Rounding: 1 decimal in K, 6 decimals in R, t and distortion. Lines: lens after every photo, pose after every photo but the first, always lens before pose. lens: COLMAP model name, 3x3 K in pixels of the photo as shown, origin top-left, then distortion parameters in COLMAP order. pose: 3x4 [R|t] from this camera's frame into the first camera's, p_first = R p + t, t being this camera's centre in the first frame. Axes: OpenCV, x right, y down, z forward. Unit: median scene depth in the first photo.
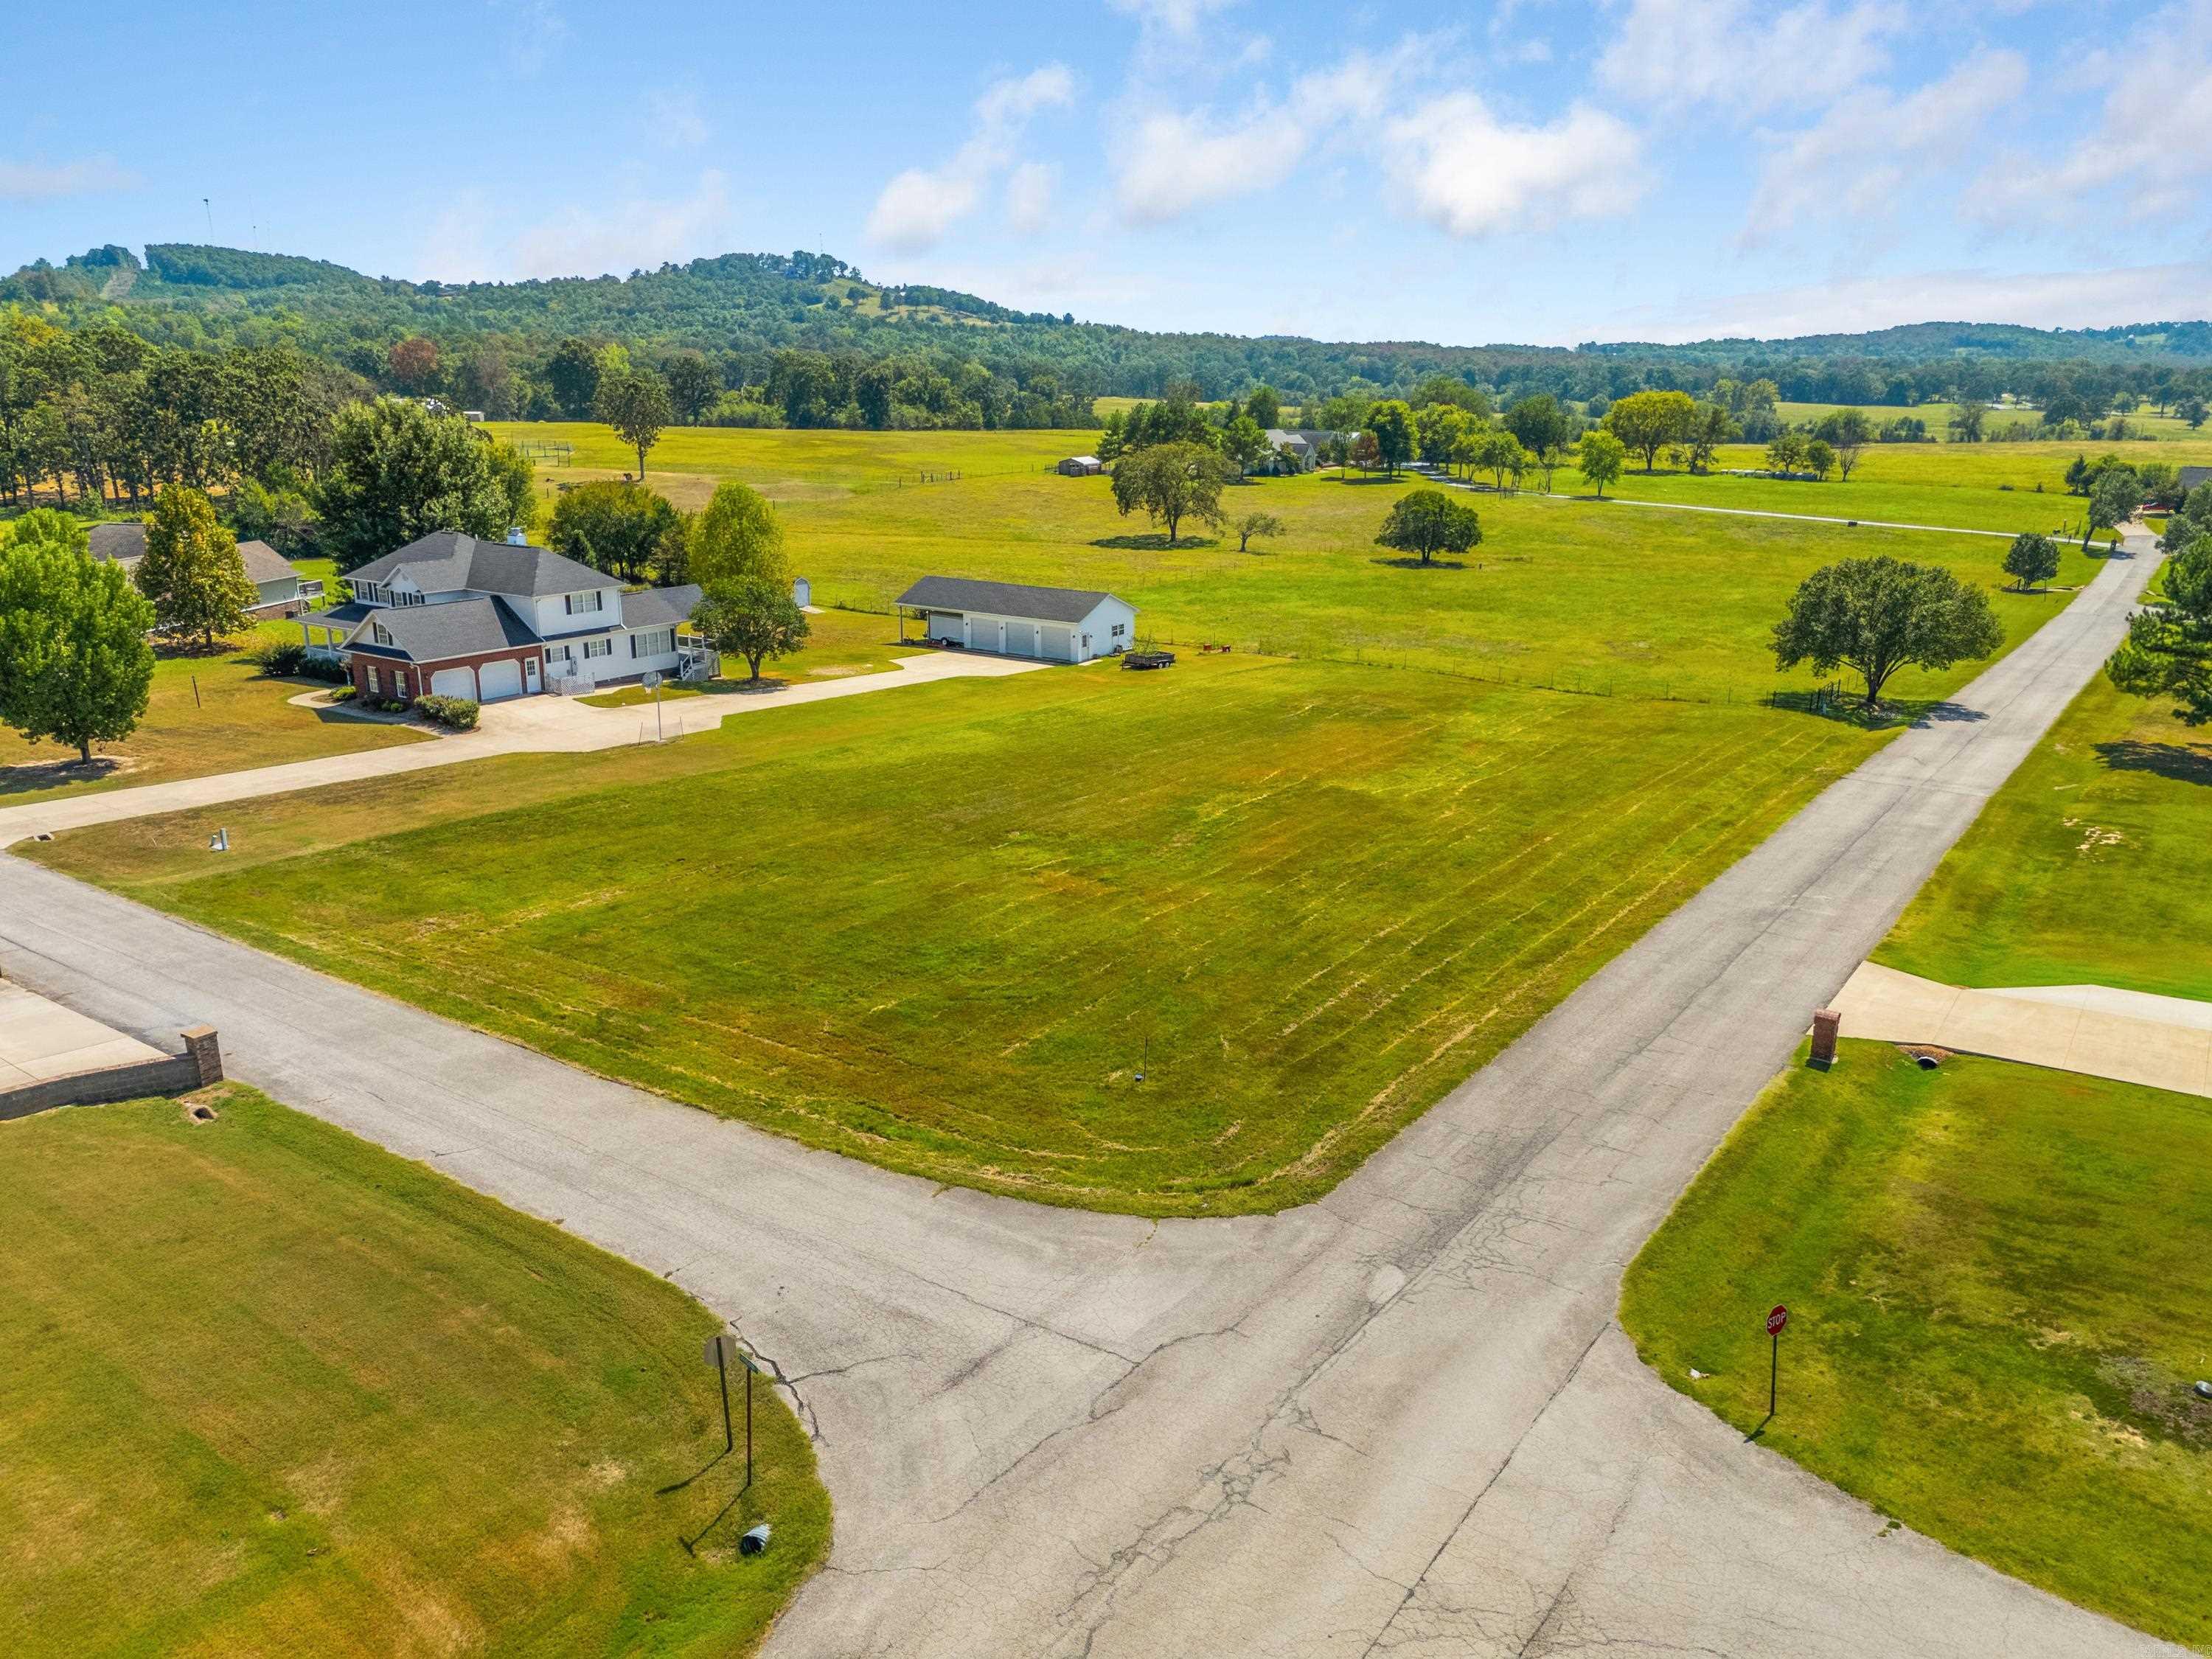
lens RADIAL K [[1630.4, 0, 1098.9], [0, 1630.4, 838.1], [0, 0, 1]] dist [0.070139, -0.066557]
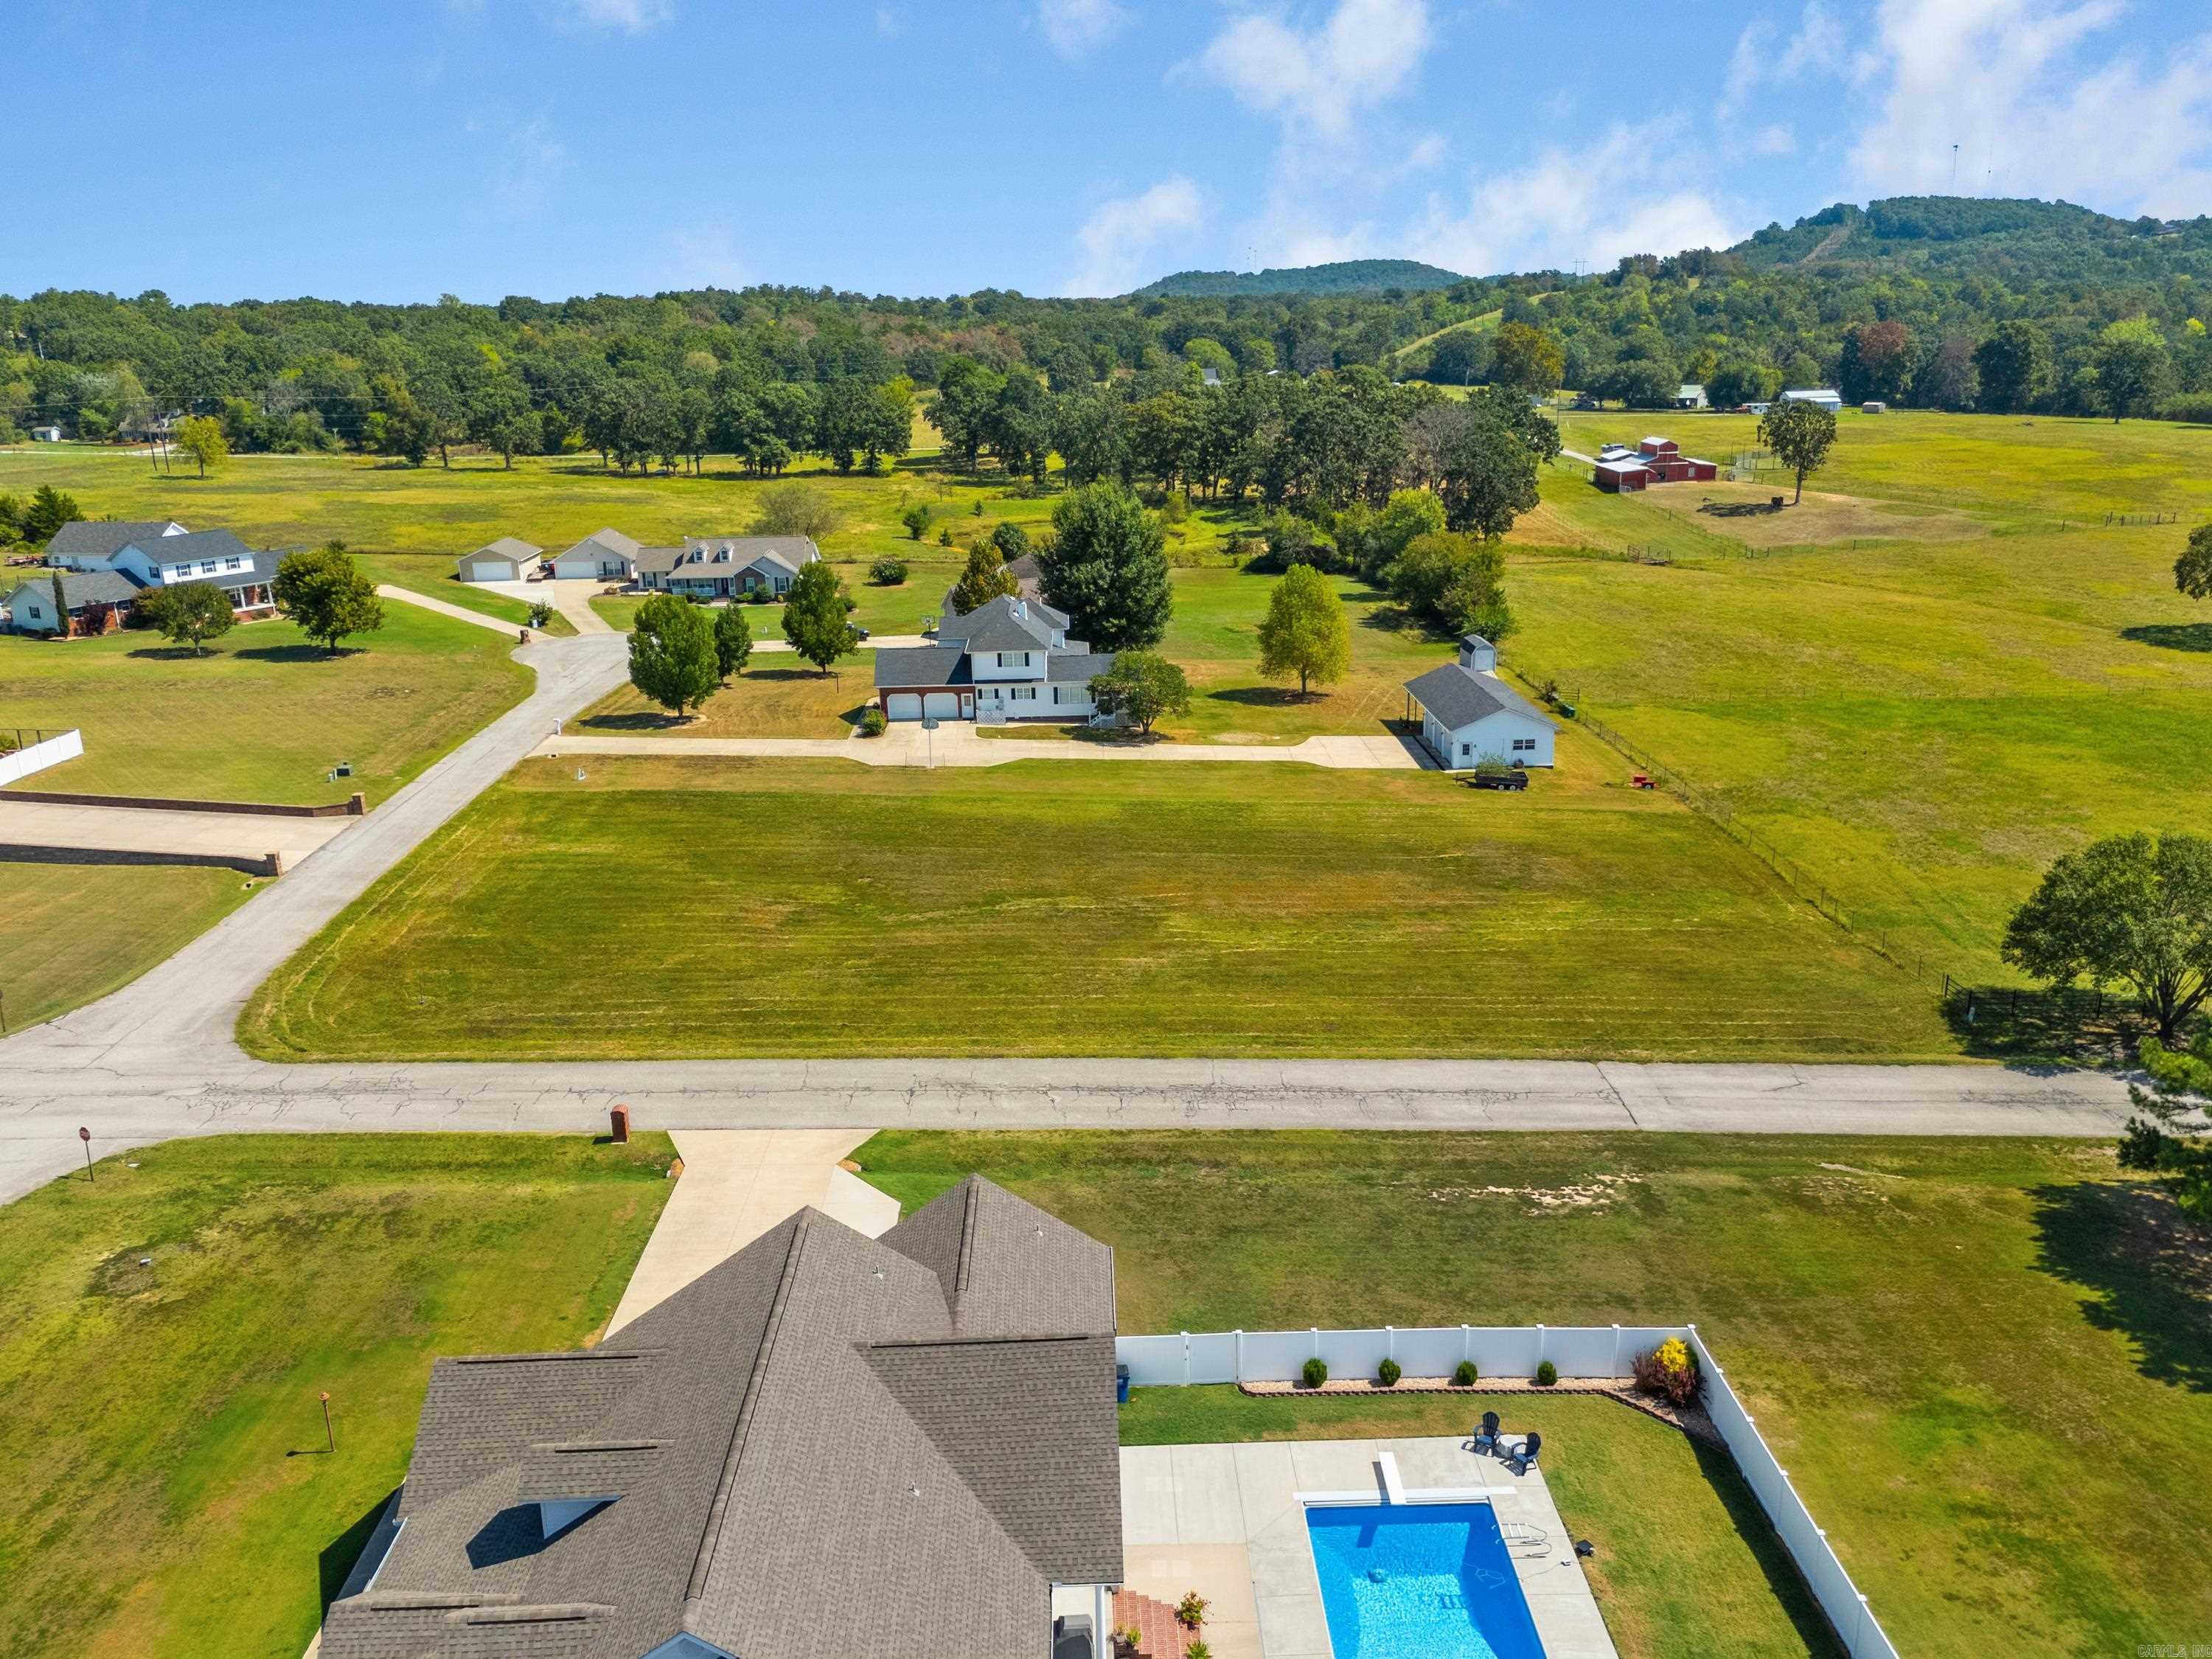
lens RADIAL K [[1695.6, 0, 1098.3], [0, 1695.6, 859.0], [0, 0, 1]] dist [0.075307, -0.071646]
pose [[0.584385, 0.229452, -0.778361, 1.257570], [-0.202264, 0.970104, 0.134118, -0.269591], [0.785865, 0.079058, 0.613324, 0.291837]]
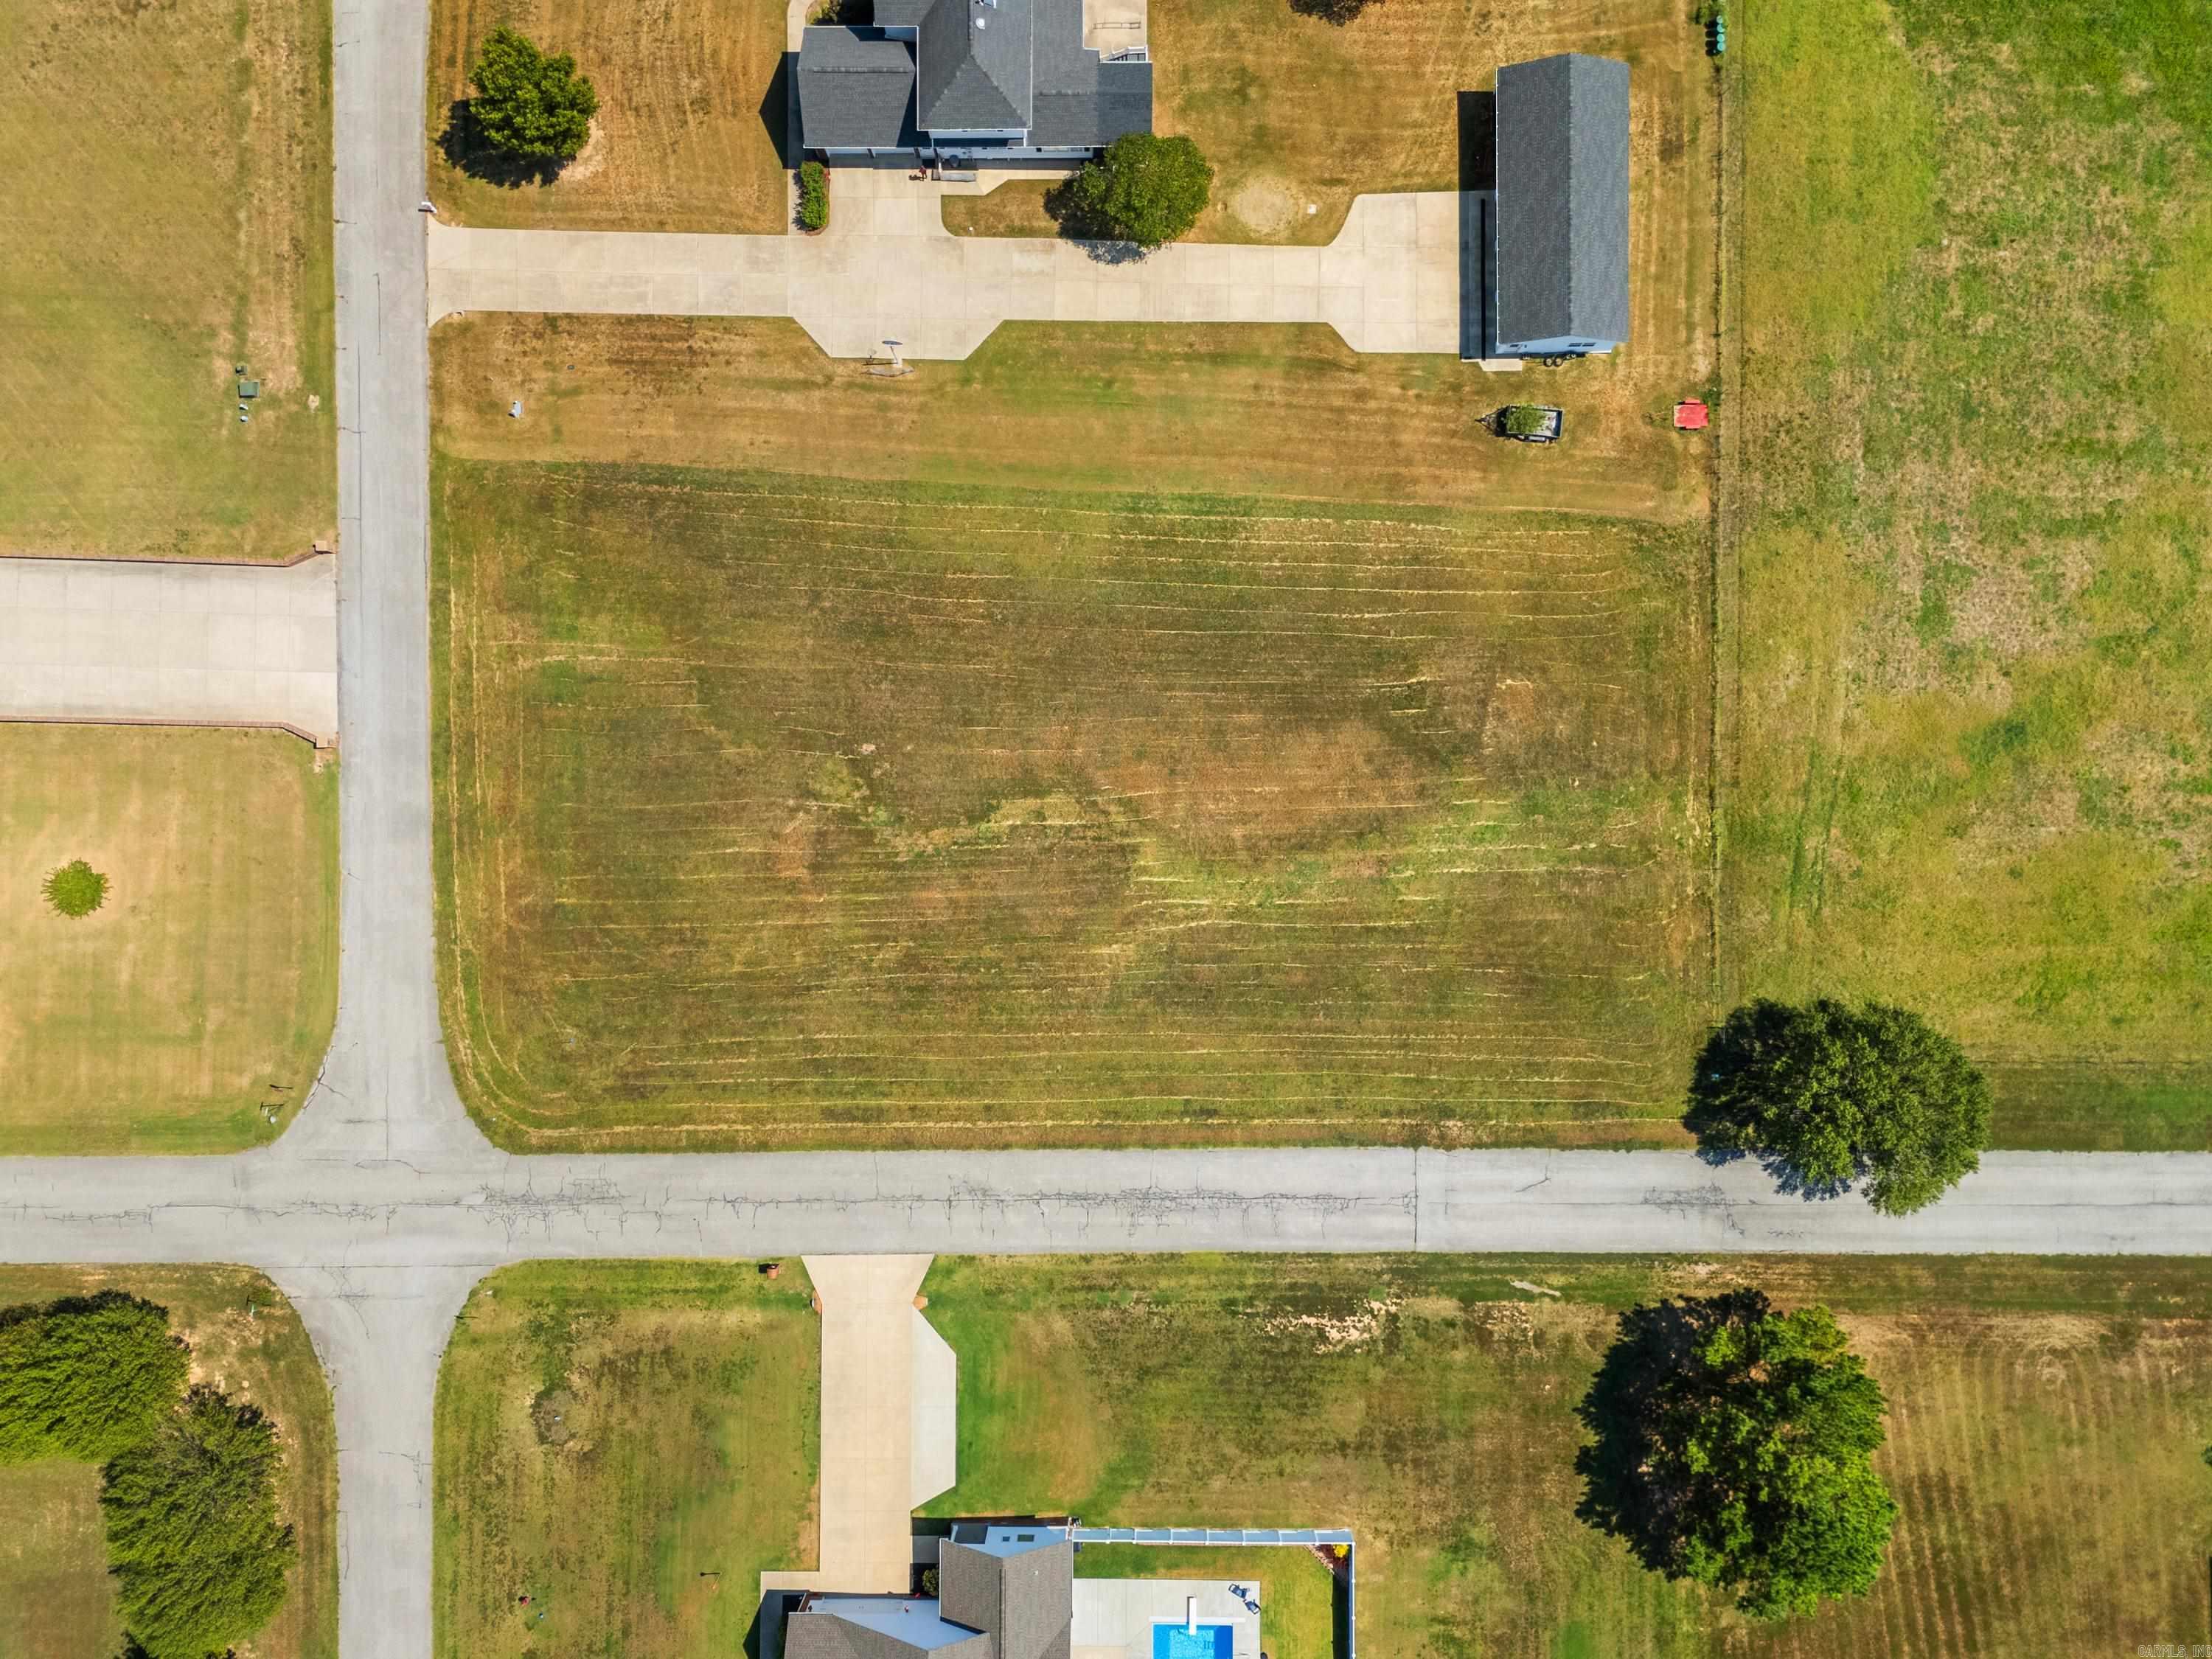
lens RADIAL K [[1630.4, 0, 1098.9], [0, 1630.4, 838.1], [0, 0, 1]] dist [0.070139, -0.066557]
pose [[0.568291, 0.822731, -0.012597, 0.167780], [-0.210414, 0.160107, 0.964413, -1.596278], [0.795469, -0.545417, 0.264101, 0.773707]]
